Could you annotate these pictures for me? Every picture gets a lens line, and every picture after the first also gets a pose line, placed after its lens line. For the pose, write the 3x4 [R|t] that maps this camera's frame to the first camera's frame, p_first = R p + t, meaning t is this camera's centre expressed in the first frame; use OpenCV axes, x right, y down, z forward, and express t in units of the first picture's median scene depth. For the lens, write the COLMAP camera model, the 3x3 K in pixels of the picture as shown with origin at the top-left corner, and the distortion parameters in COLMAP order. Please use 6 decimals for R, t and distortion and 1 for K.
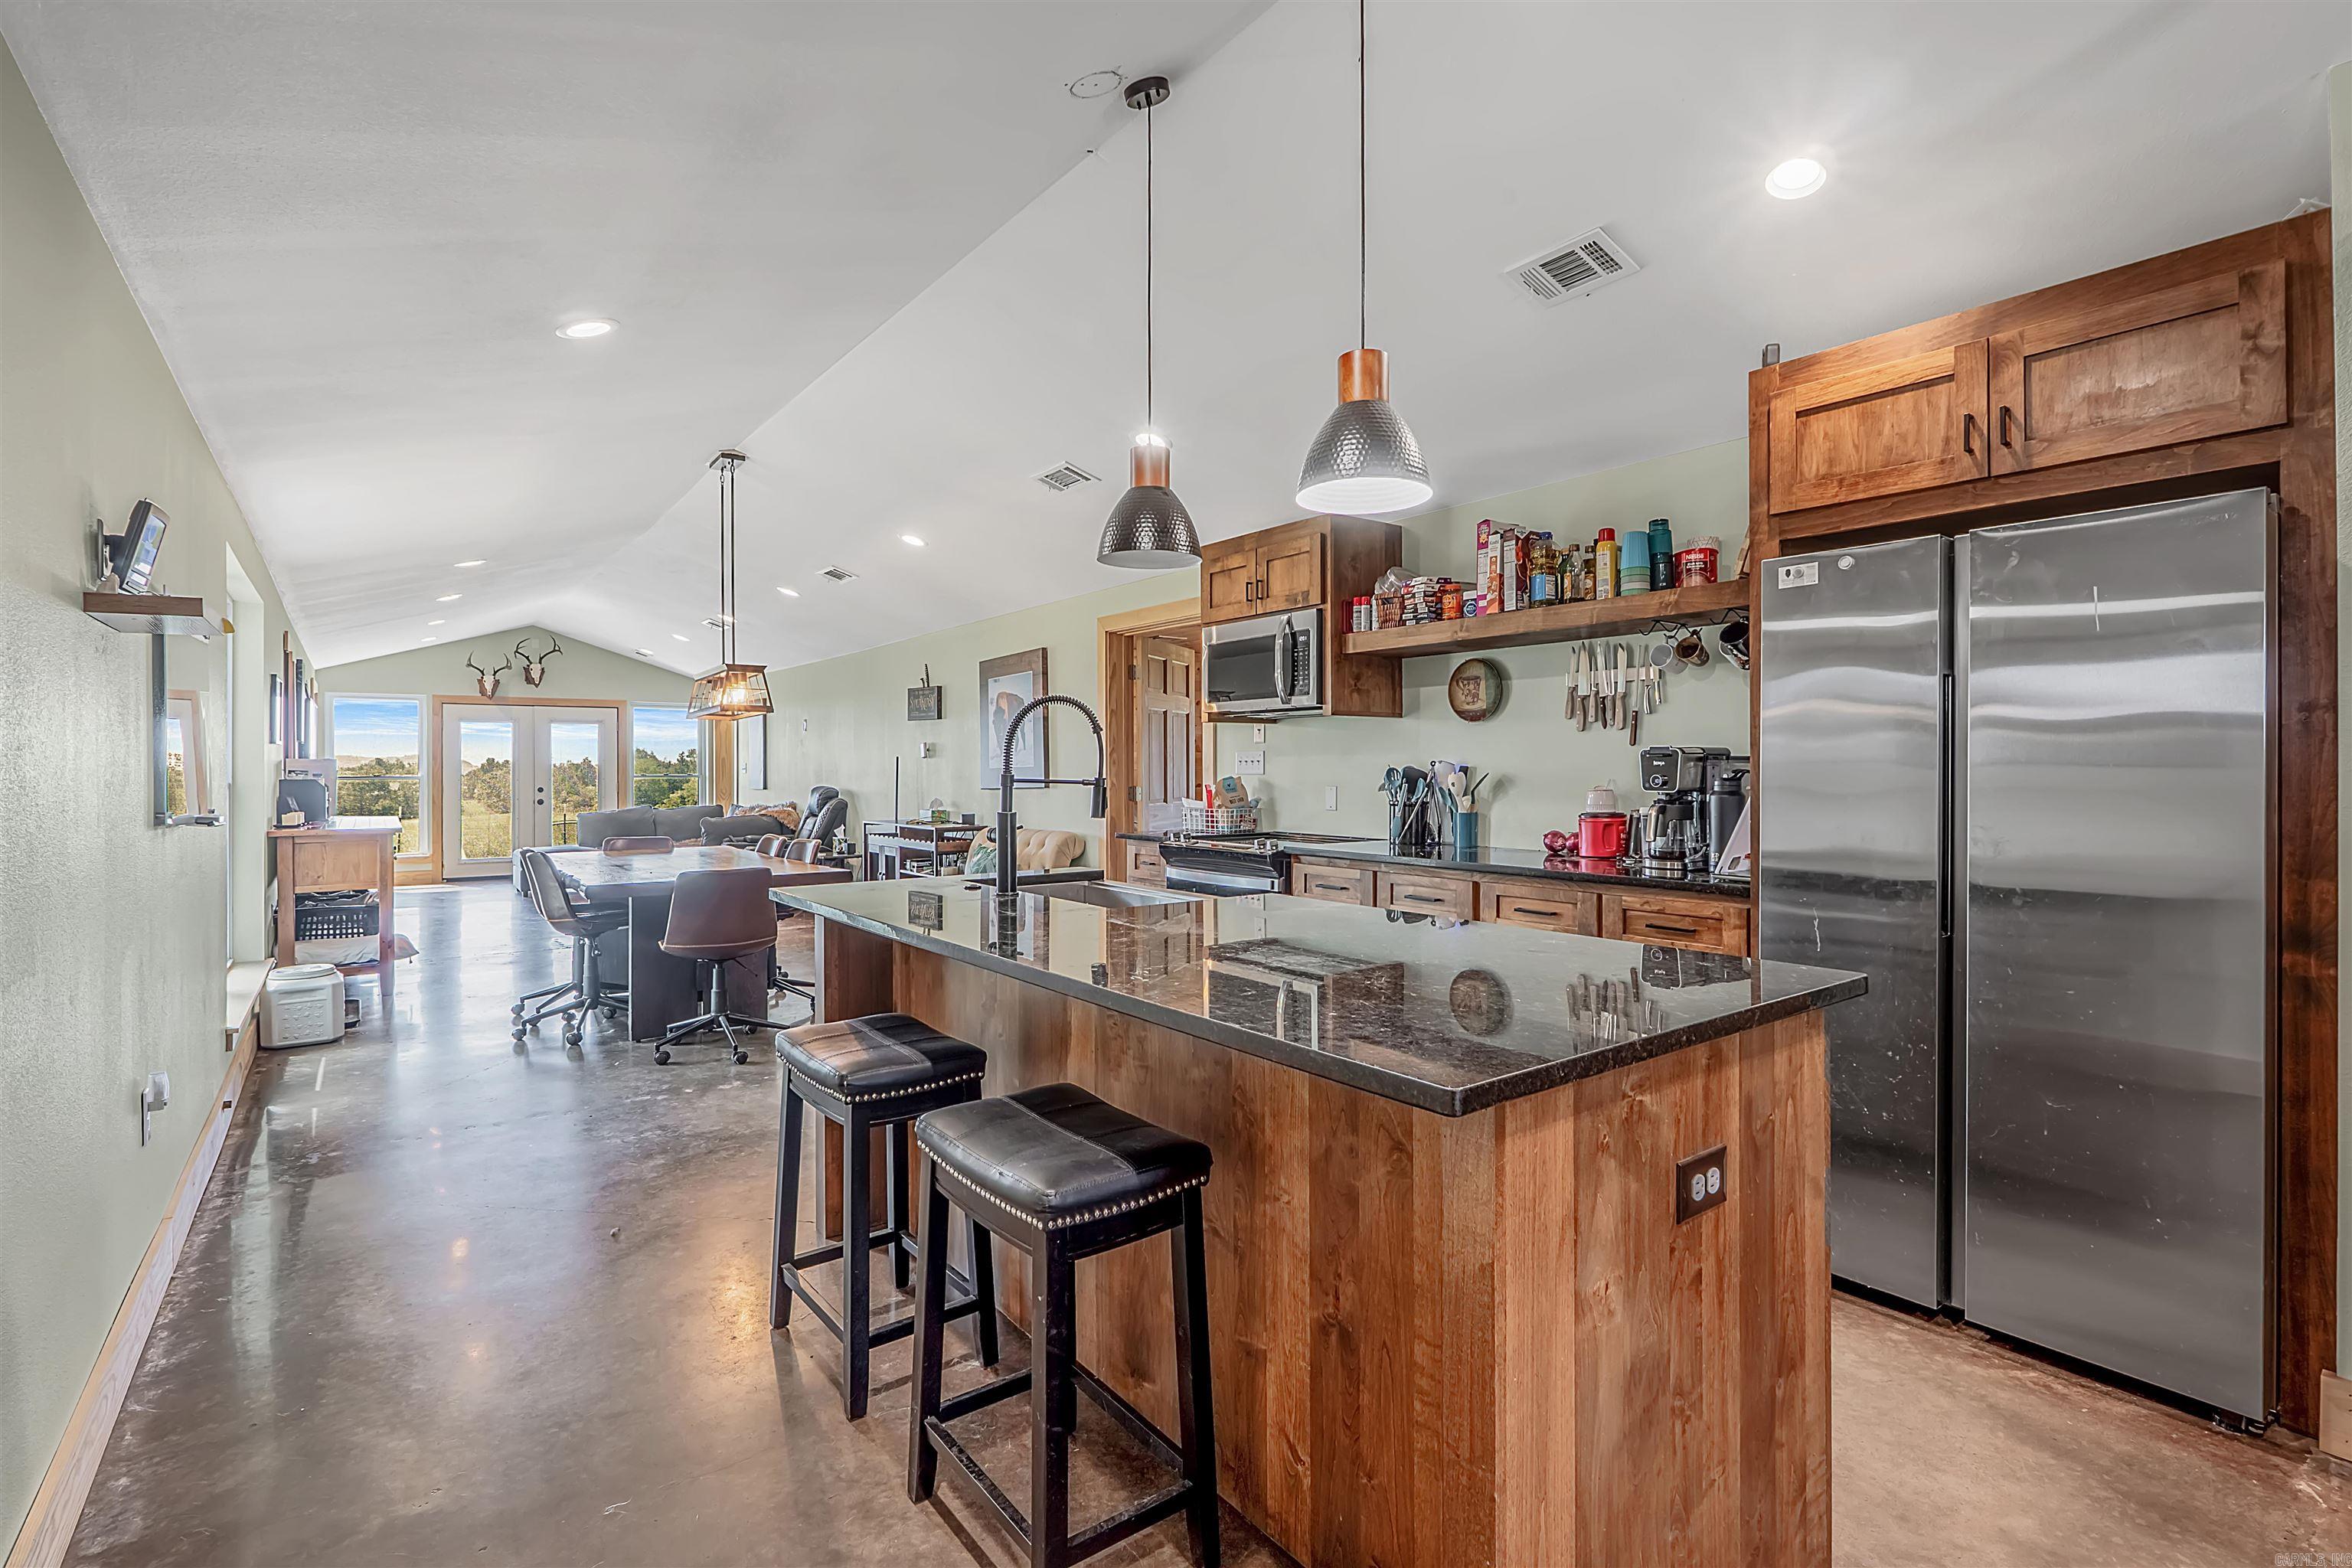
lens RADIAL K [[1046.1, 0, 1175.7], [0, 1046.1, 770.0], [0, 0, 1]] dist [-0.004465, -0.000799]
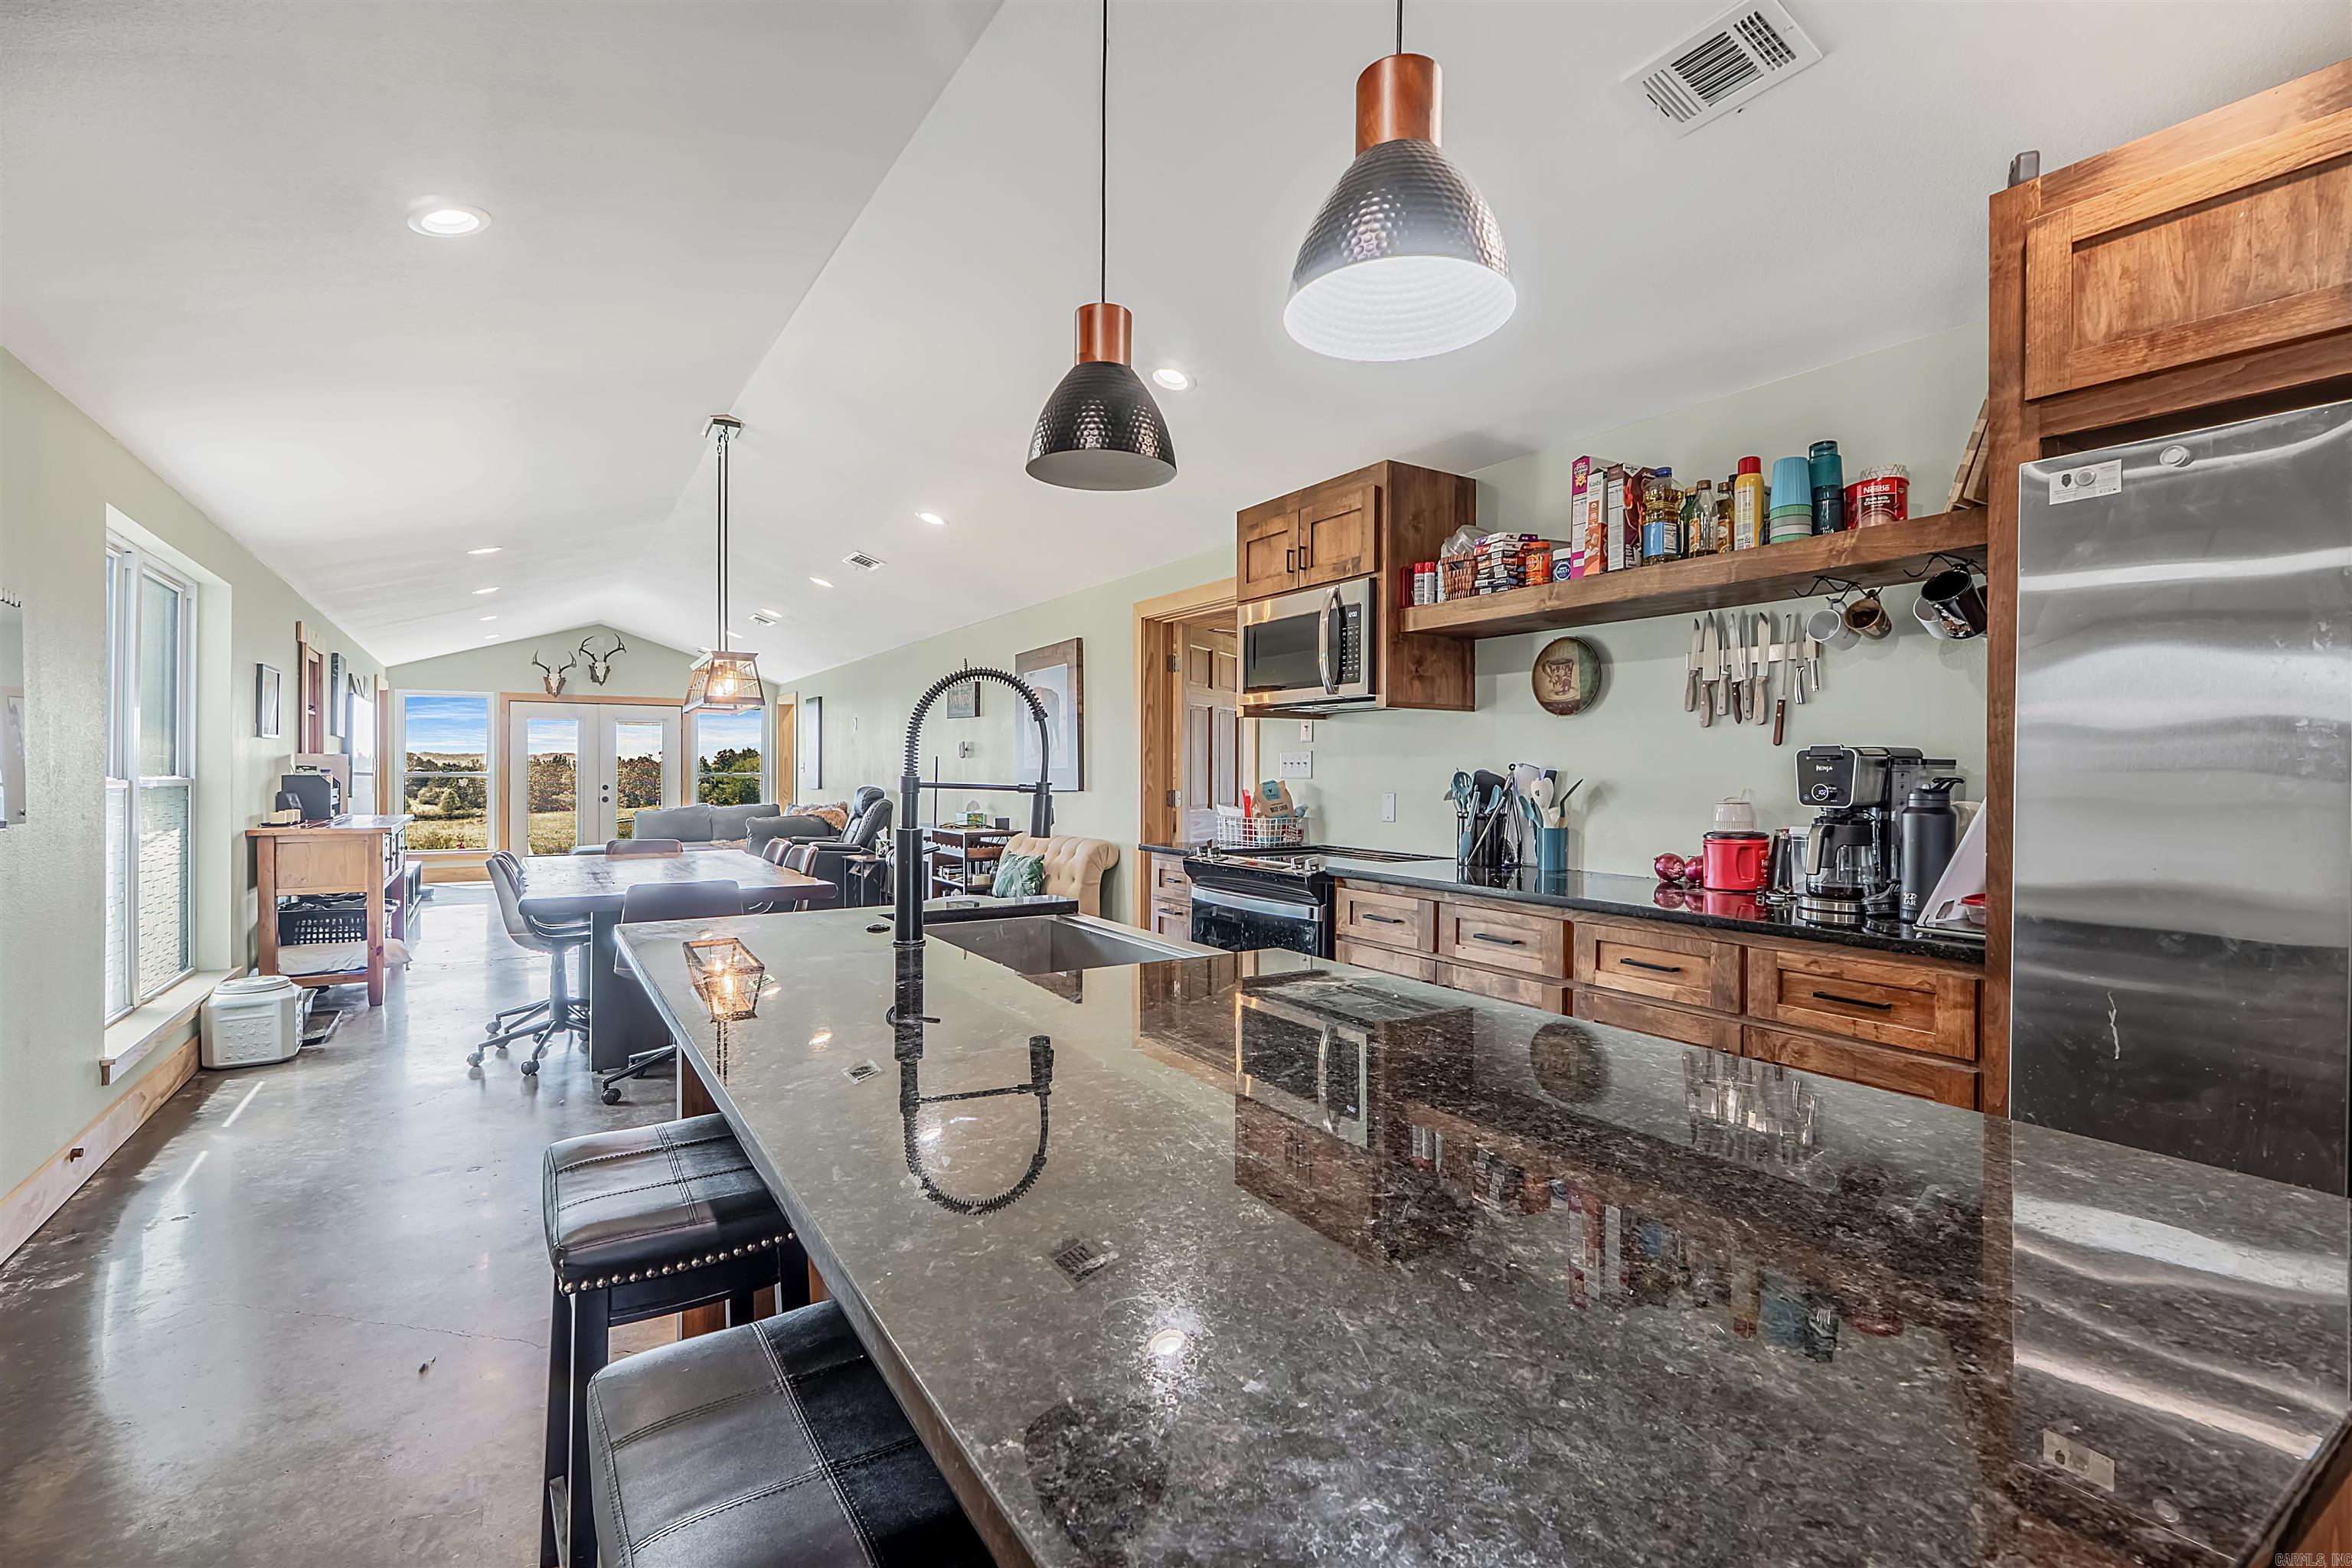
lens RADIAL K [[1046.1, 0, 1174.0], [0, 1046.1, 776.8], [0, 0, 1]] dist [-0.004465, -0.000799]
pose [[0.997488, 0.008351, -0.070339, 0.047052], [-0.008059, 0.999958, 0.004435, -0.000169], [0.070373, -0.003857, 0.997513, 0.194384]]
